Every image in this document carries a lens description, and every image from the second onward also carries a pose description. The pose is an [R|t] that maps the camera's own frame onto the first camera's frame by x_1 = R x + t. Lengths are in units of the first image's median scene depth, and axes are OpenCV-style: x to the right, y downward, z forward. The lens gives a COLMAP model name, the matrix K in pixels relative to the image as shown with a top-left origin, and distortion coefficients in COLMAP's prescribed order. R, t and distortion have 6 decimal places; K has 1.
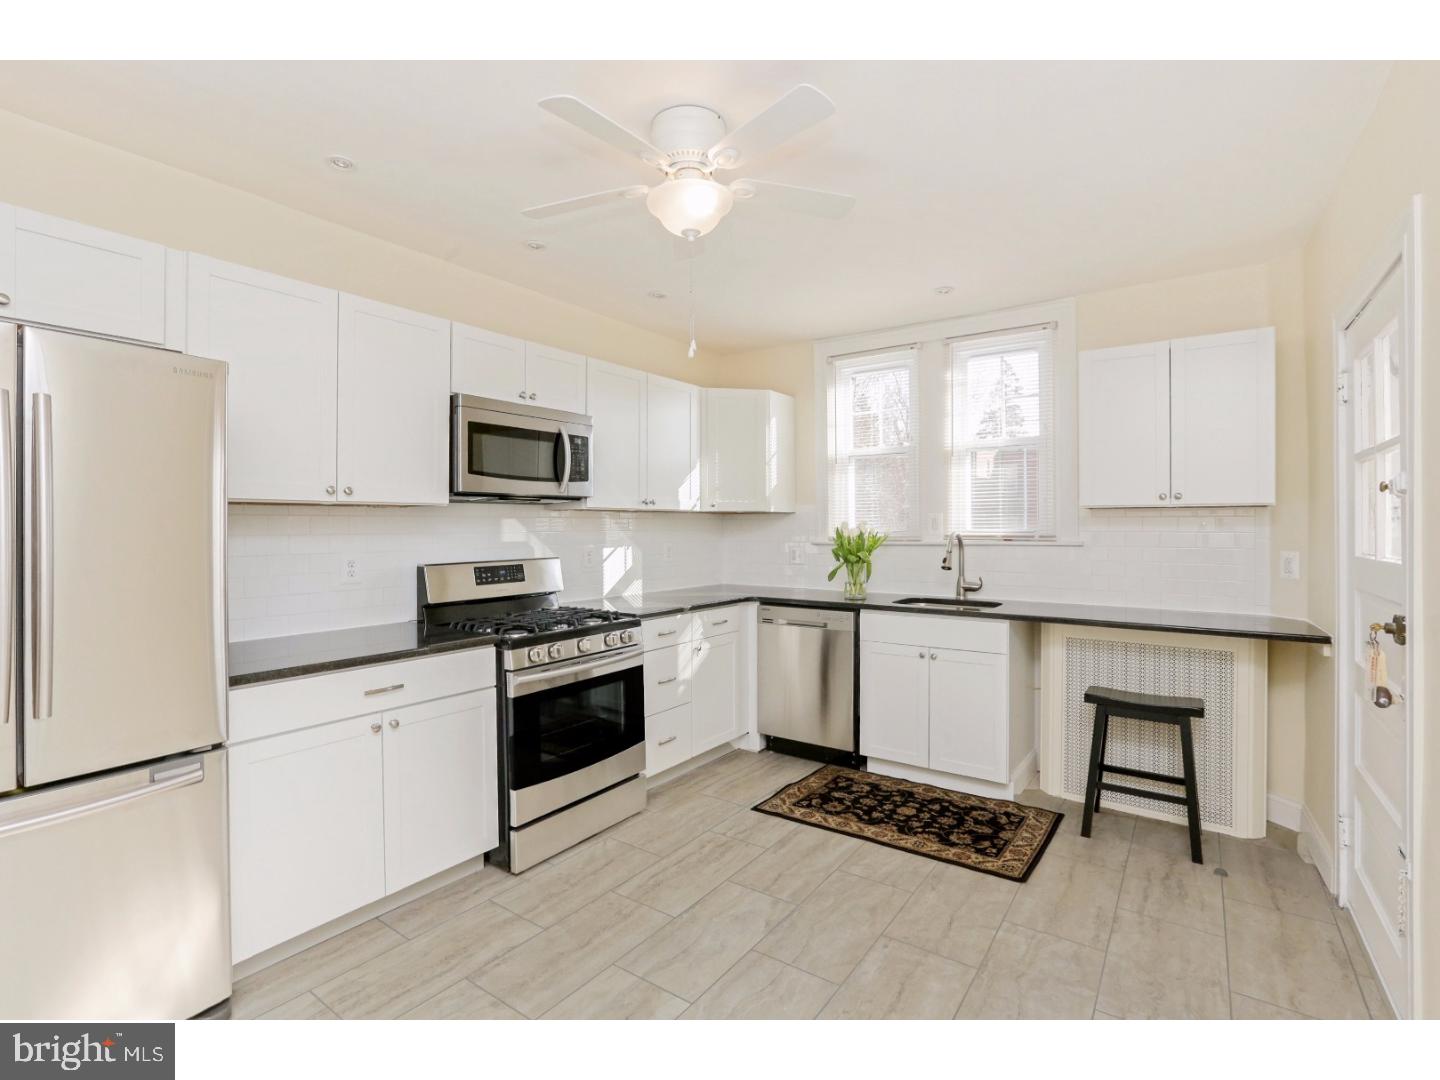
lens RADIAL K [[685.9, 0, 737.7], [0, 685.9, 531.7], [0, 0, 1]] dist [-0.044429, 0.012368]
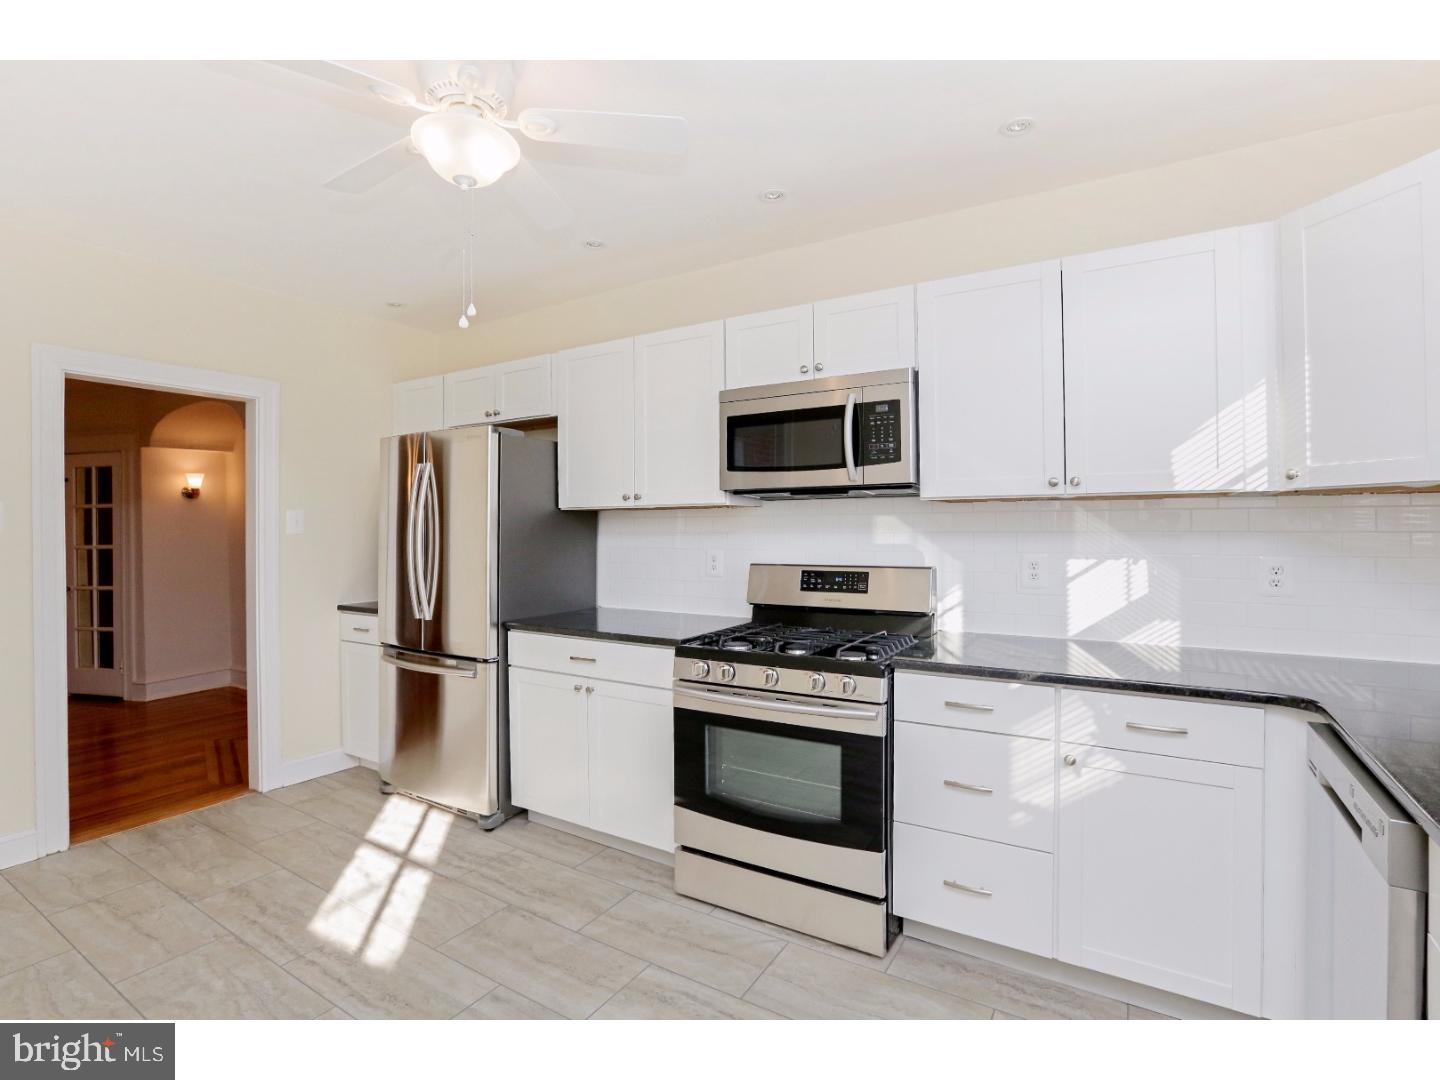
lens RADIAL K [[685.9, 0, 724.4], [0, 685.9, 531.5], [0, 0, 1]] dist [-0.044429, 0.012368]
pose [[0.046666, 0.002270, -0.998908, 0.475365], [-0.005012, 0.999985, 0.002038, -0.001025], [0.998898, 0.004911, 0.046676, 0.777527]]
